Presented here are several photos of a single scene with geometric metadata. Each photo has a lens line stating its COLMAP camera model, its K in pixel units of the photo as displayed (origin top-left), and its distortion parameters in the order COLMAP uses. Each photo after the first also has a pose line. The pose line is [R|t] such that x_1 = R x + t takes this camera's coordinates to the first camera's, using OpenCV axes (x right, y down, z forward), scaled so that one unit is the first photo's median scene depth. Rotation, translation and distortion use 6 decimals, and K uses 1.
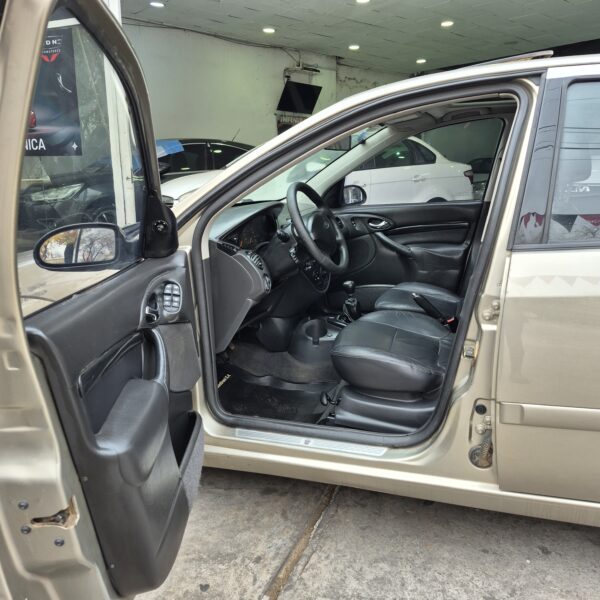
lens RADIAL K [[545.3, 0, 300.0], [0, 545.3, 300.0], [0, 0, 1]] dist [0.012299, -0.020410]
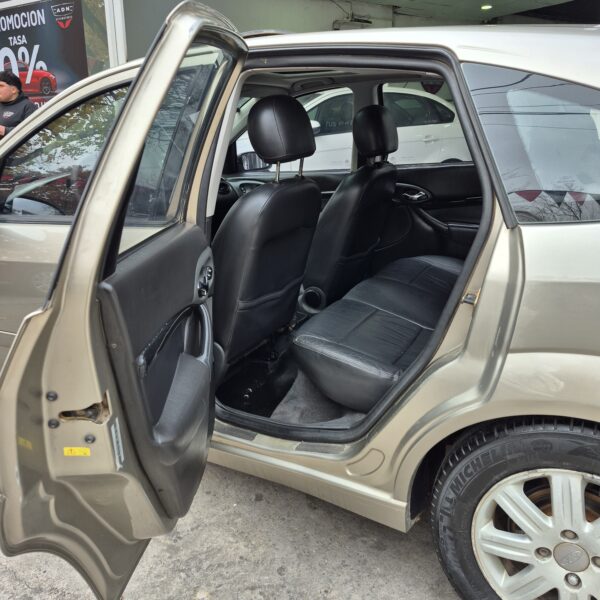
lens RADIAL K [[545.3, 0, 300.0], [0, 545.3, 300.0], [0, 0, 1]] dist [0.012299, -0.020410]
pose [[0.982892, 0.055229, -0.175709, 0.127977], [-0.041221, 0.995747, 0.082398, -0.006216], [0.179512, -0.073745, 0.980988, -0.006538]]
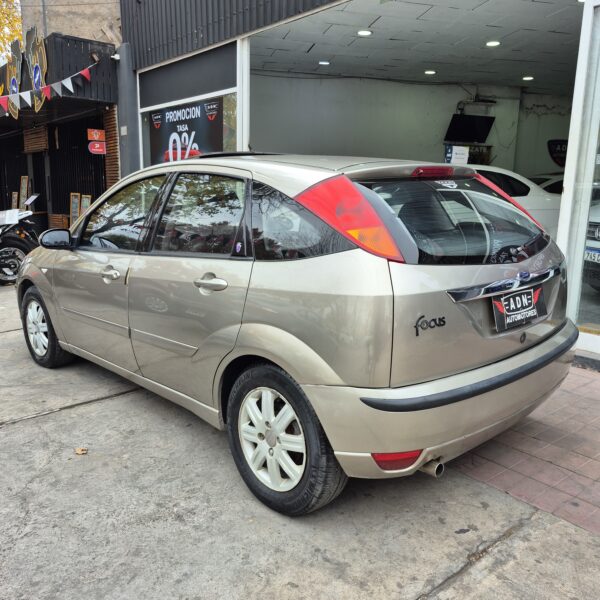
lens RADIAL K [[545.3, 0, 300.0], [0, 545.3, 300.0], [0, 0, 1]] dist [0.012299, -0.020410]
pose [[0.876475, 0.115367, -0.467420, 0.276829], [-0.129809, 0.991538, 0.001318, -0.000030], [0.463617, 0.059520, 0.884034, -0.076220]]
